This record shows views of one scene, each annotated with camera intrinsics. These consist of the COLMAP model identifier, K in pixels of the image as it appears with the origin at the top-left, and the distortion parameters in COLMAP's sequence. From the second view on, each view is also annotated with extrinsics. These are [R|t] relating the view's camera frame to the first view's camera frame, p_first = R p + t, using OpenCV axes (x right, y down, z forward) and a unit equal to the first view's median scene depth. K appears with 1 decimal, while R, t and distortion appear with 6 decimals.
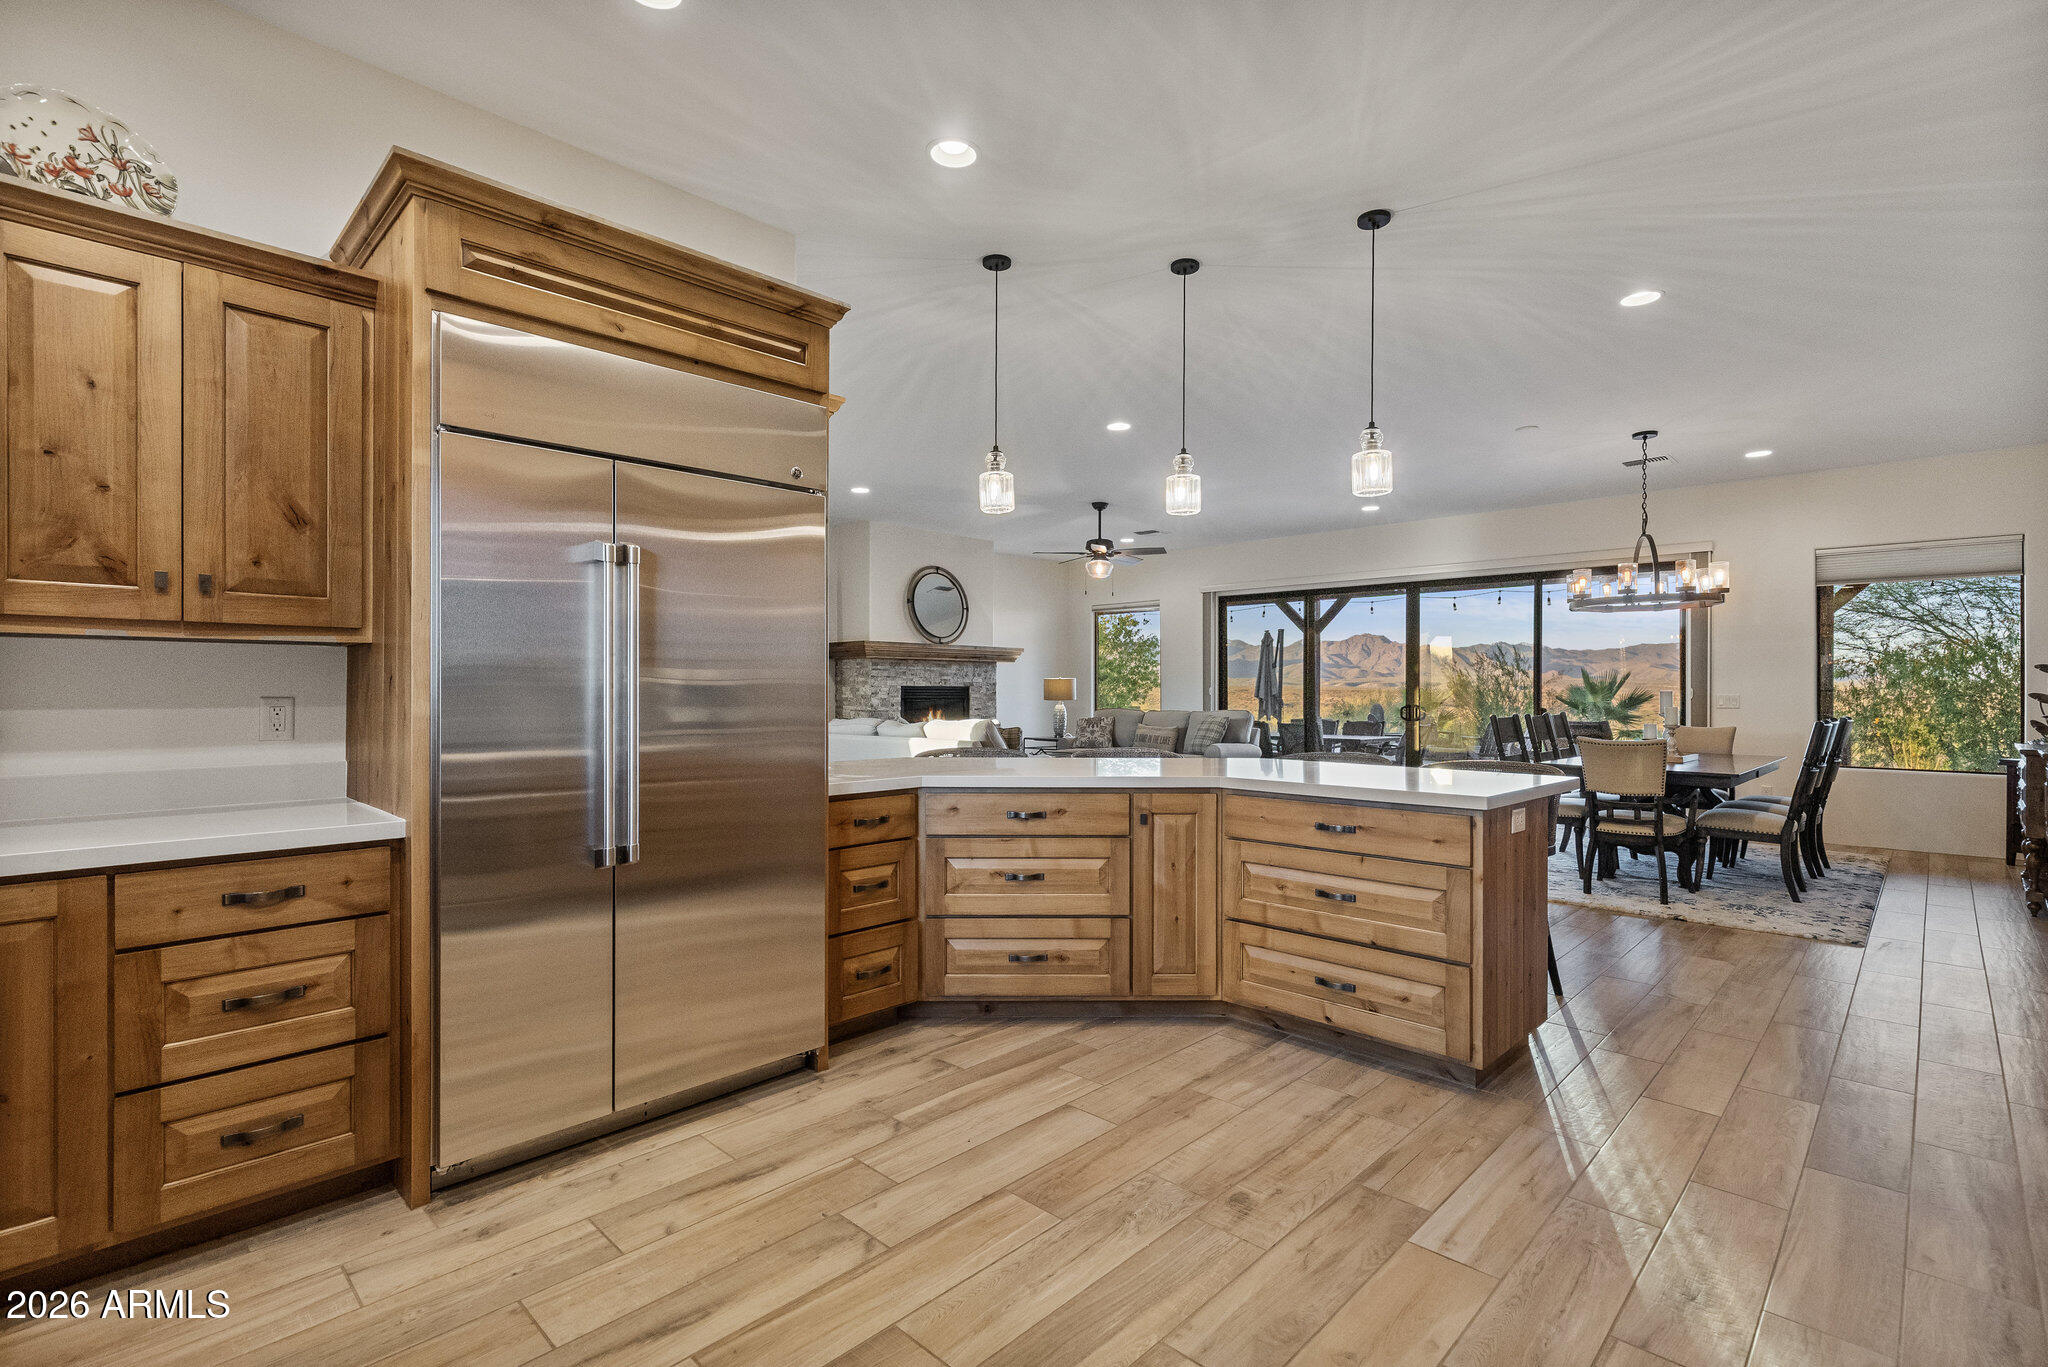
lens RADIAL K [[944.3, 0, 1051.4], [0, 944.3, 686.0], [0, 0, 1]] dist [0.009594, -0.001887]
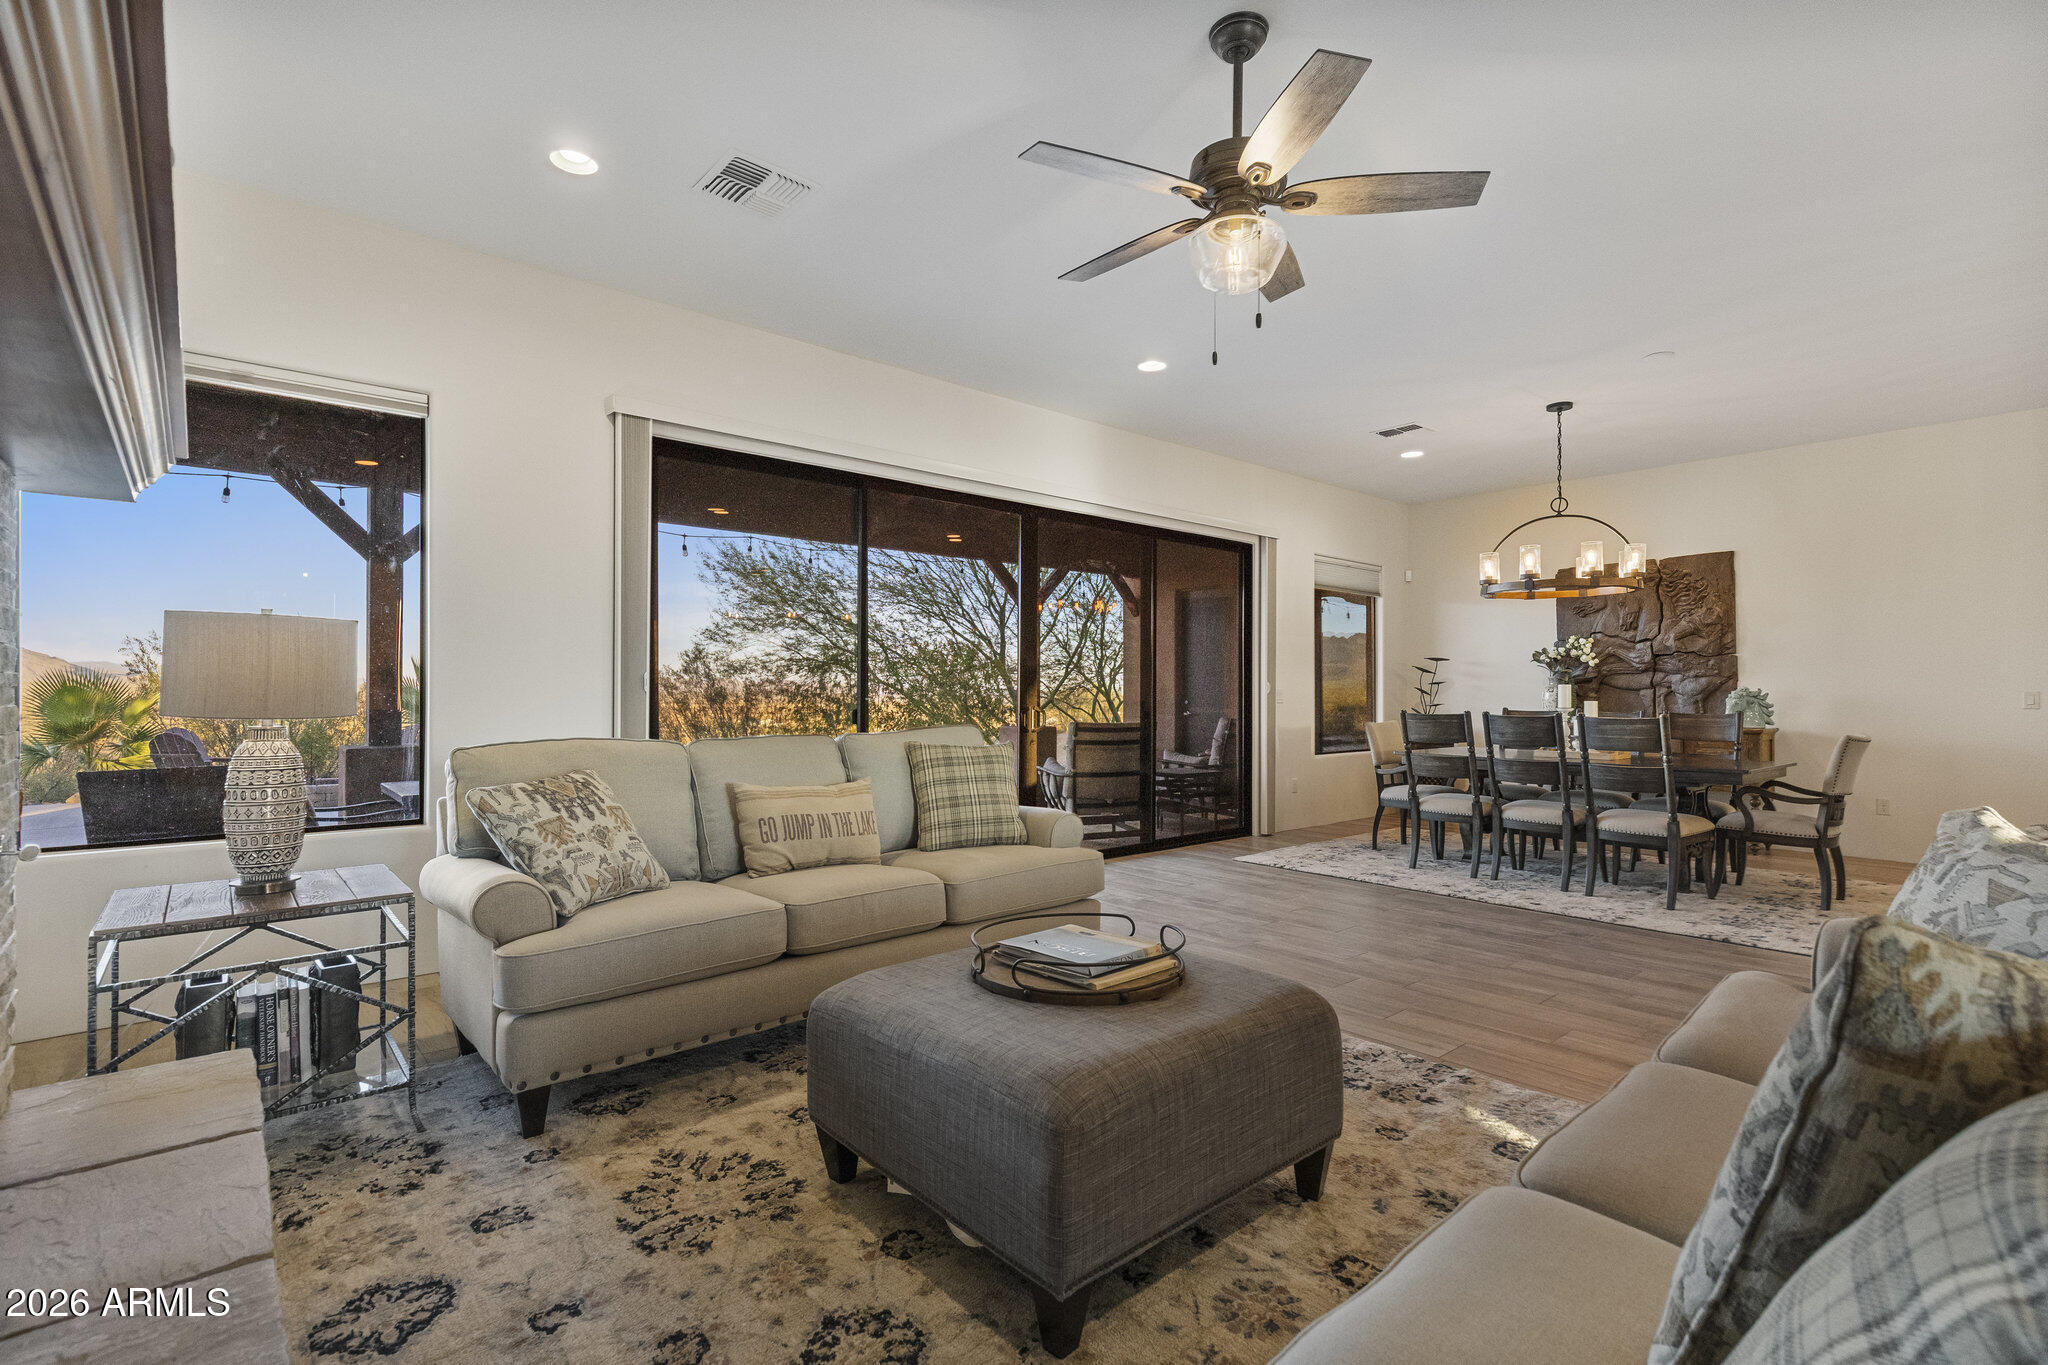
lens RADIAL K [[944.3, 0, 1025.9], [0, 944.3, 681.6], [0, 0, 1]] dist [0.009594, -0.001887]
pose [[0.103222, 0.008880, 0.994619, -0.224448], [-0.004898, 0.999953, -0.008419, 0.008792], [-0.994646, -0.004002, 0.103261, 0.930375]]
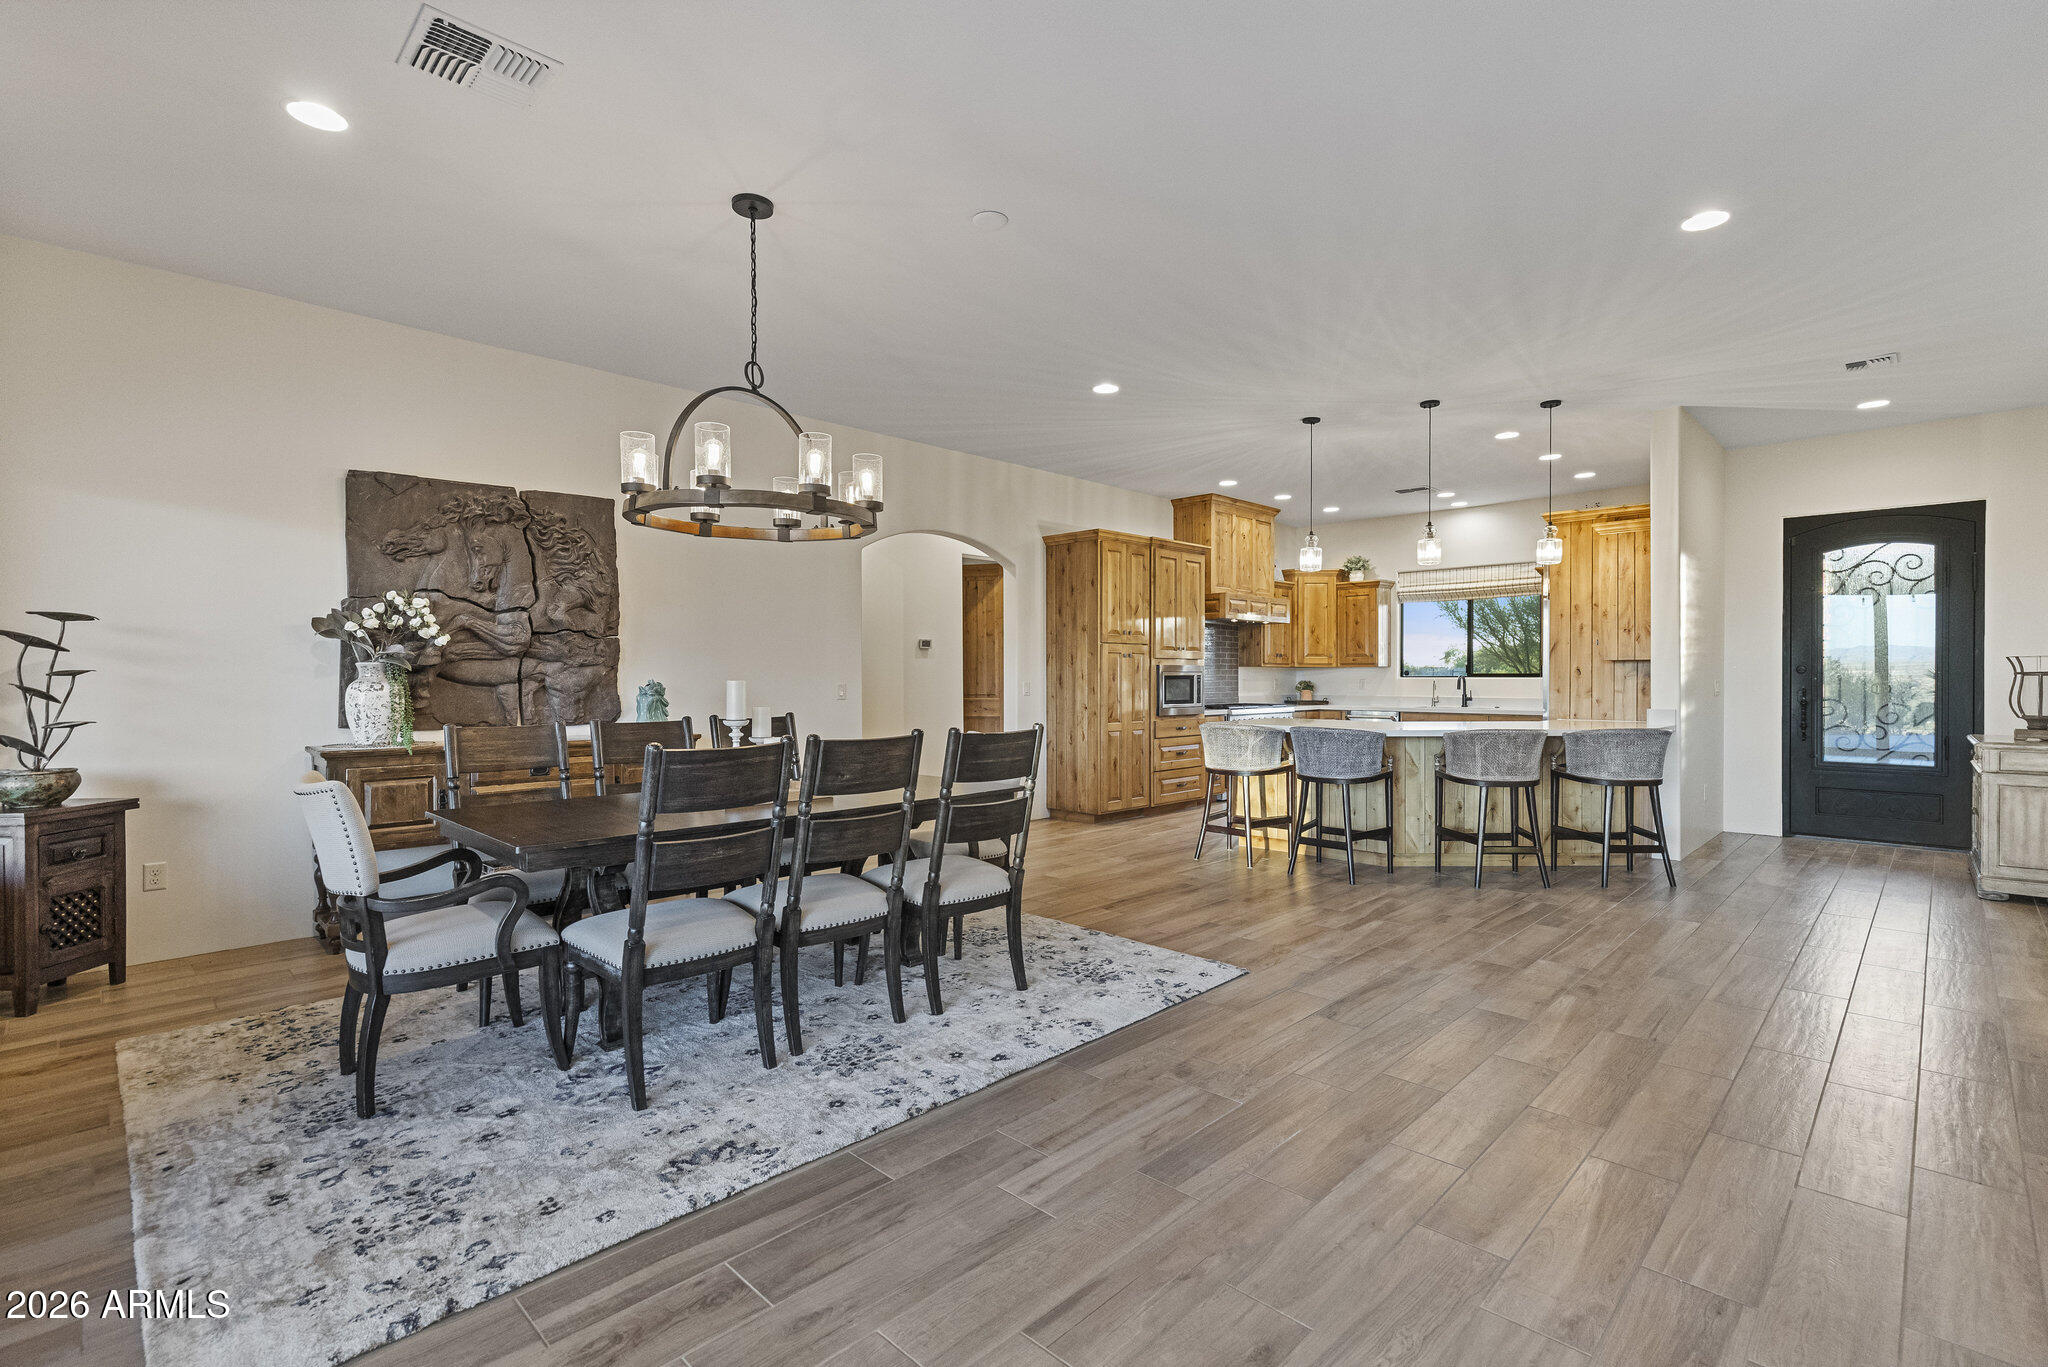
lens RADIAL K [[944.3, 0, 1044.9], [0, 944.3, 686.1], [0, 0, 1]] dist [0.009594, -0.001887]
pose [[-0.999910, -0.001773, 0.013300, 0.296725], [-0.001694, 0.999981, 0.005962, 0.003773], [-0.013311, 0.005939, -0.999894, 1.010005]]
